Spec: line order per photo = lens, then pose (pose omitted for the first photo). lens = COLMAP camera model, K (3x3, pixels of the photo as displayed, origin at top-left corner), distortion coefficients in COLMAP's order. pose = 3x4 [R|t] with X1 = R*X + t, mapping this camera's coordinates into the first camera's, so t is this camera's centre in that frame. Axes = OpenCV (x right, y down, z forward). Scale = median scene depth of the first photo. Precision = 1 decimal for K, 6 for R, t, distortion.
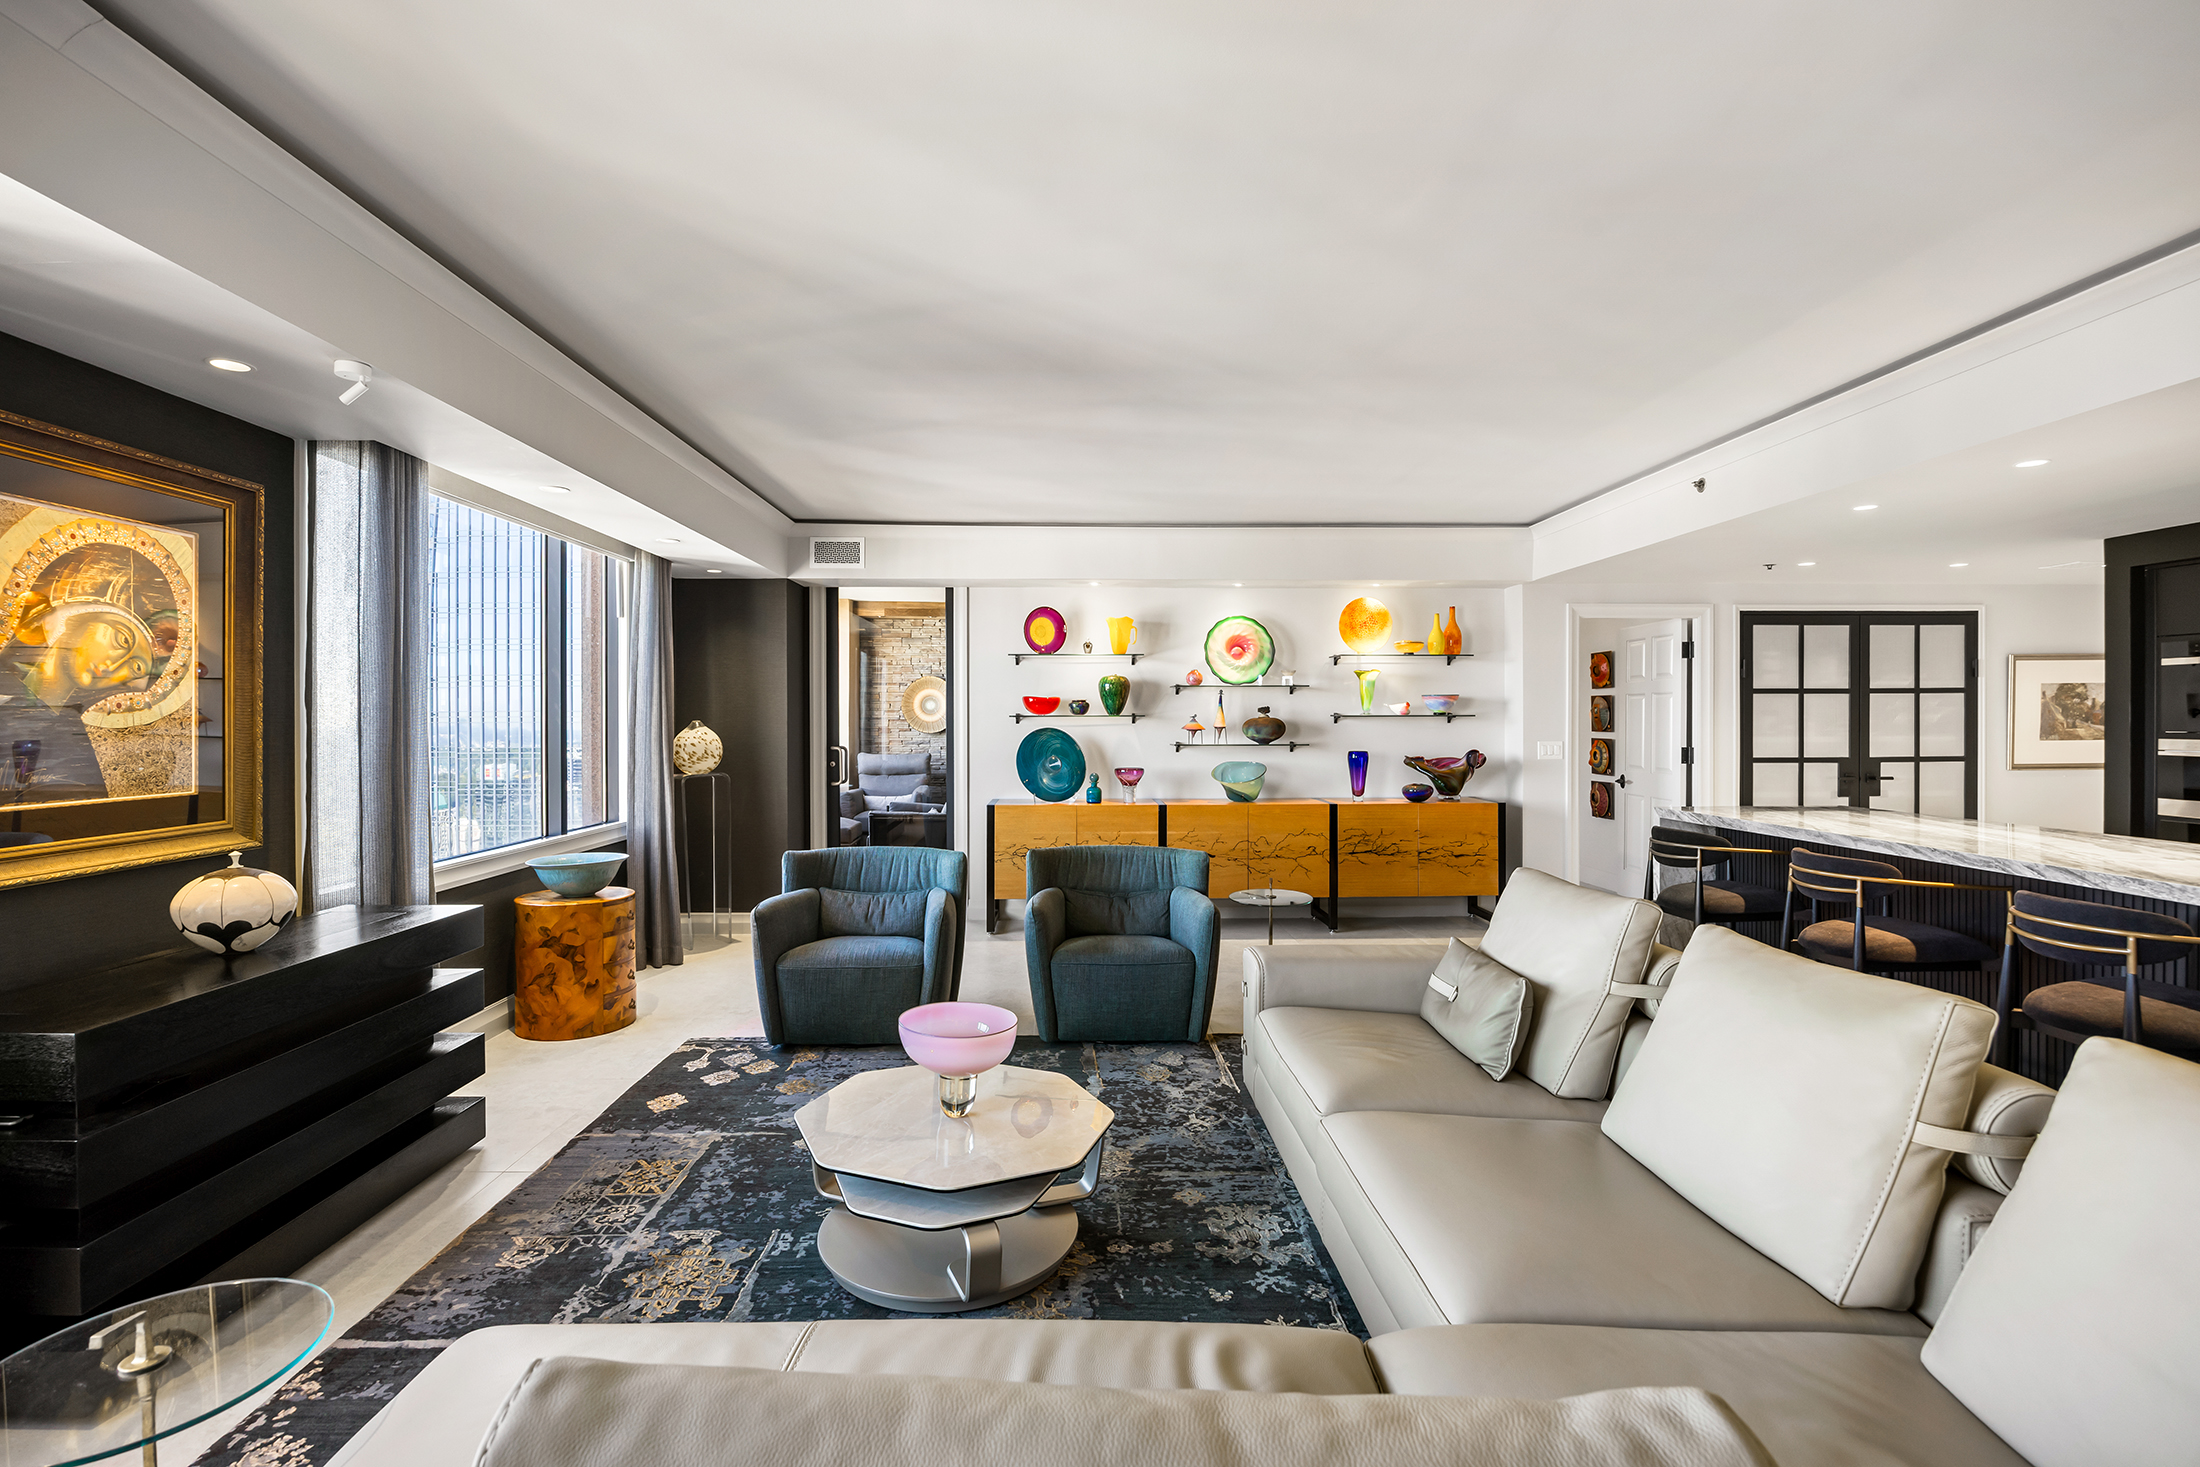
lens RADIAL K [[1001.3, 0, 1084.8], [0, 1001.3, 727.0], [0, 0, 1]] dist [-0.019679, 0.002260]
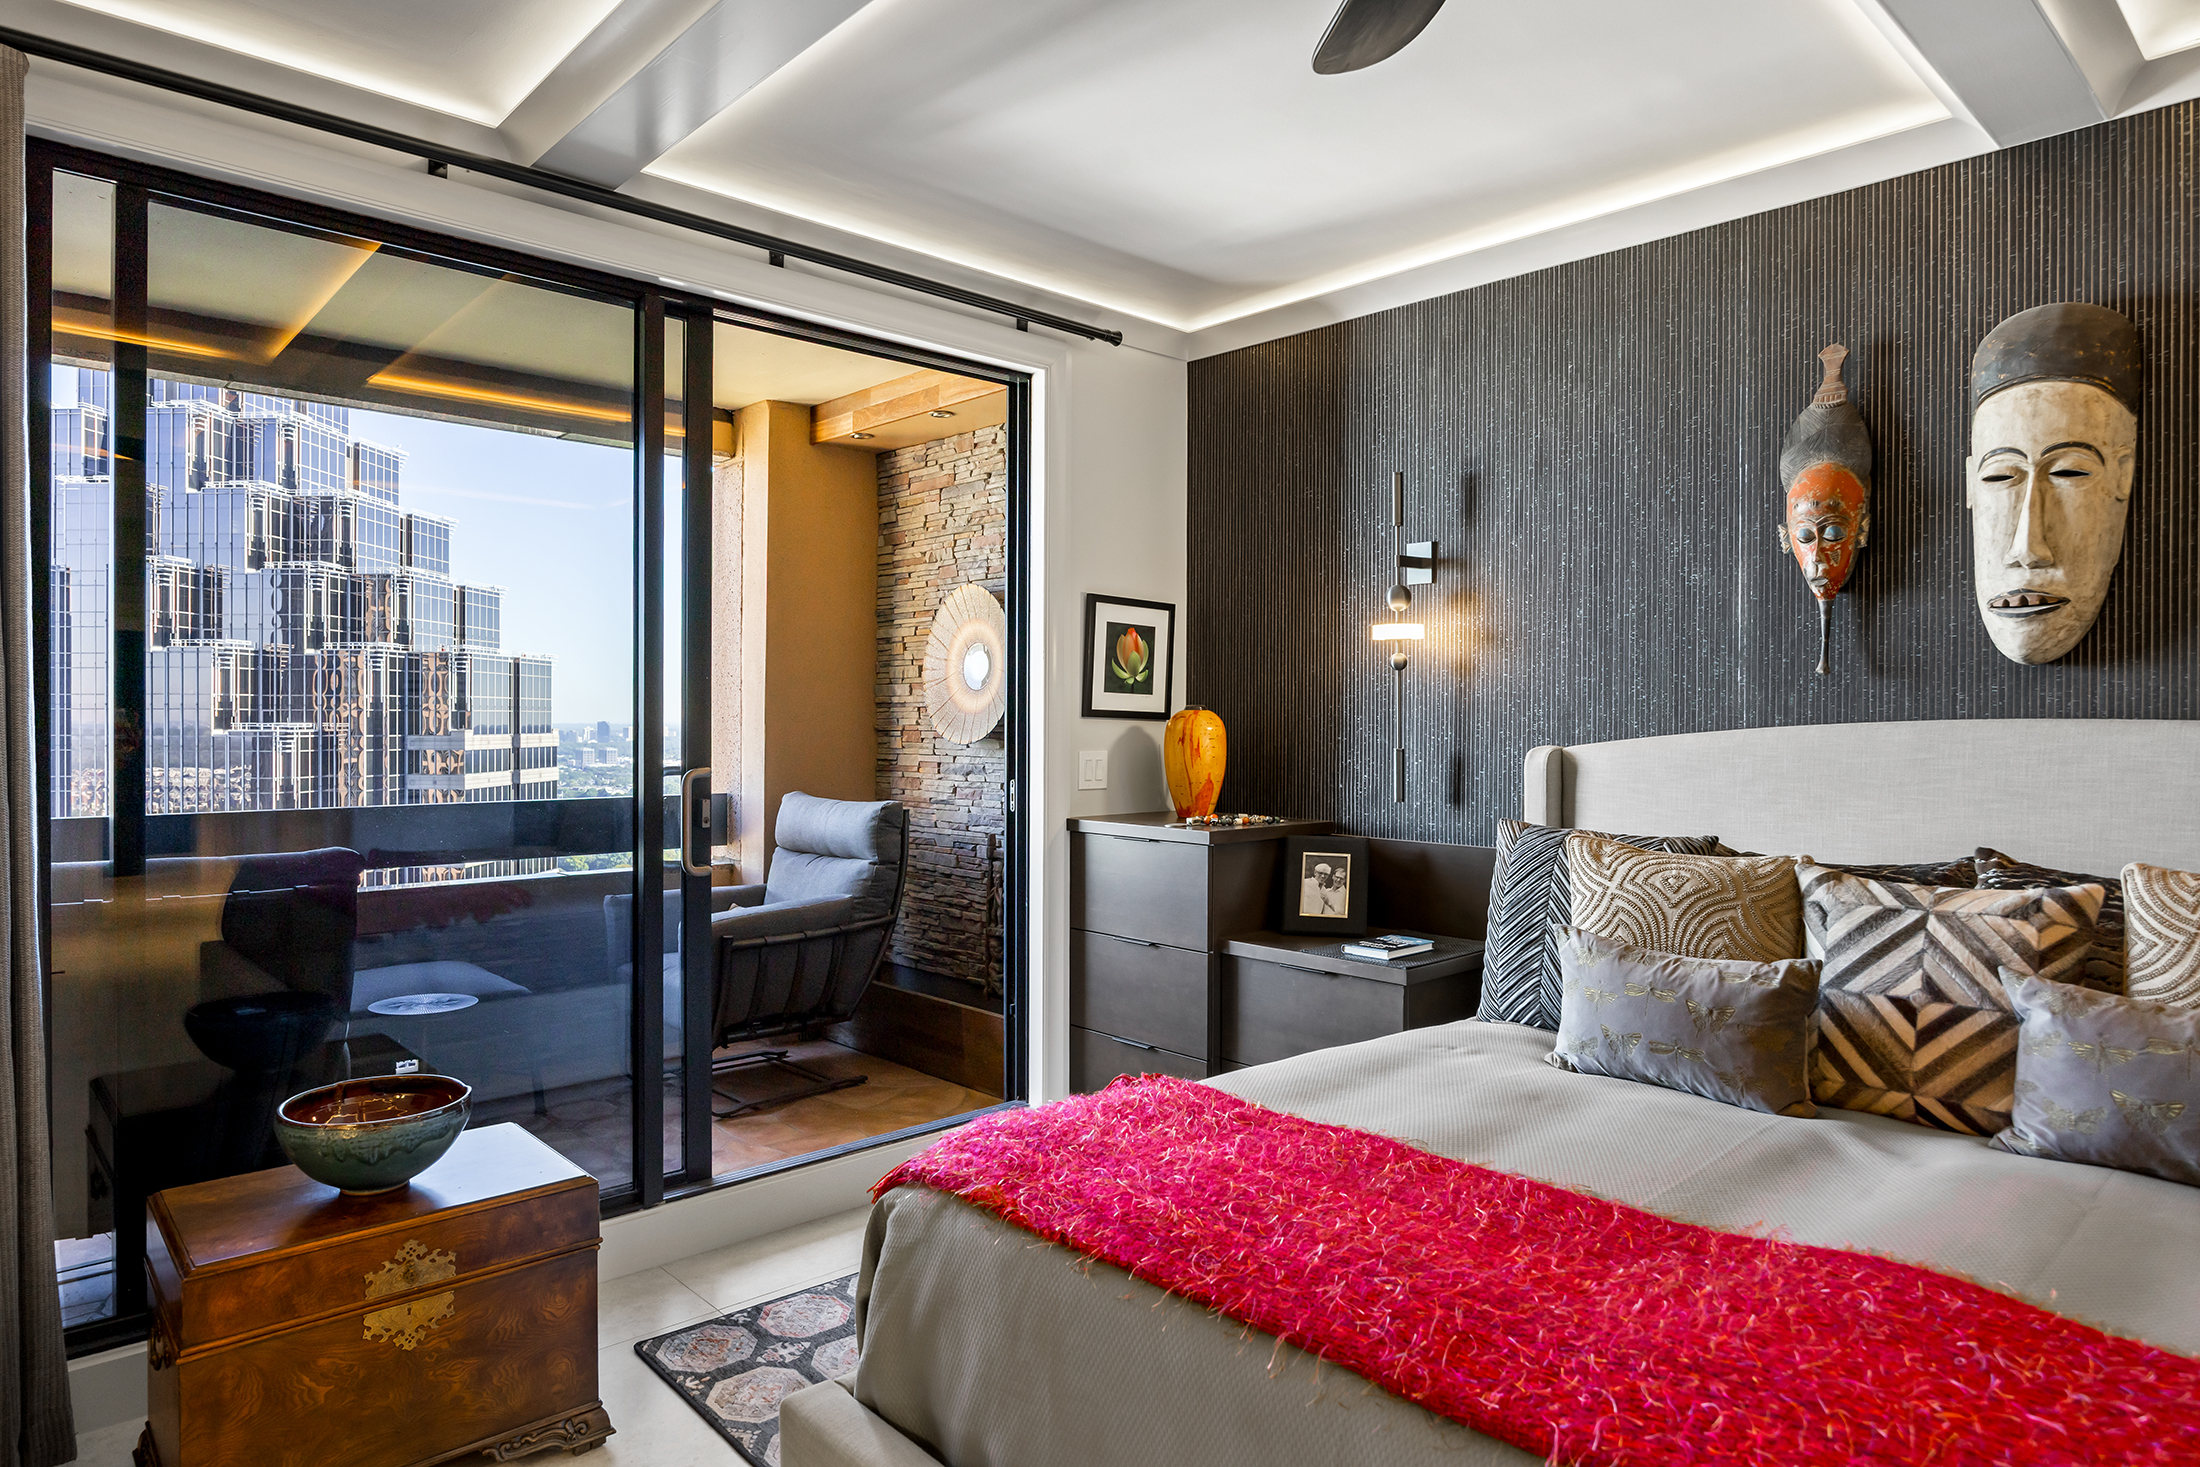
lens RADIAL K [[1290.7, 0, 1083.4], [0, 1290.7, 727.9], [0, 0, 1]] dist [-0.004687, -0.004931]
pose [[0.654293, 0.008209, -0.756196, 0.354685], [-0.010213, 0.999946, 0.002019, -0.001371], [0.756172, 0.006402, 0.654342, 1.167217]]
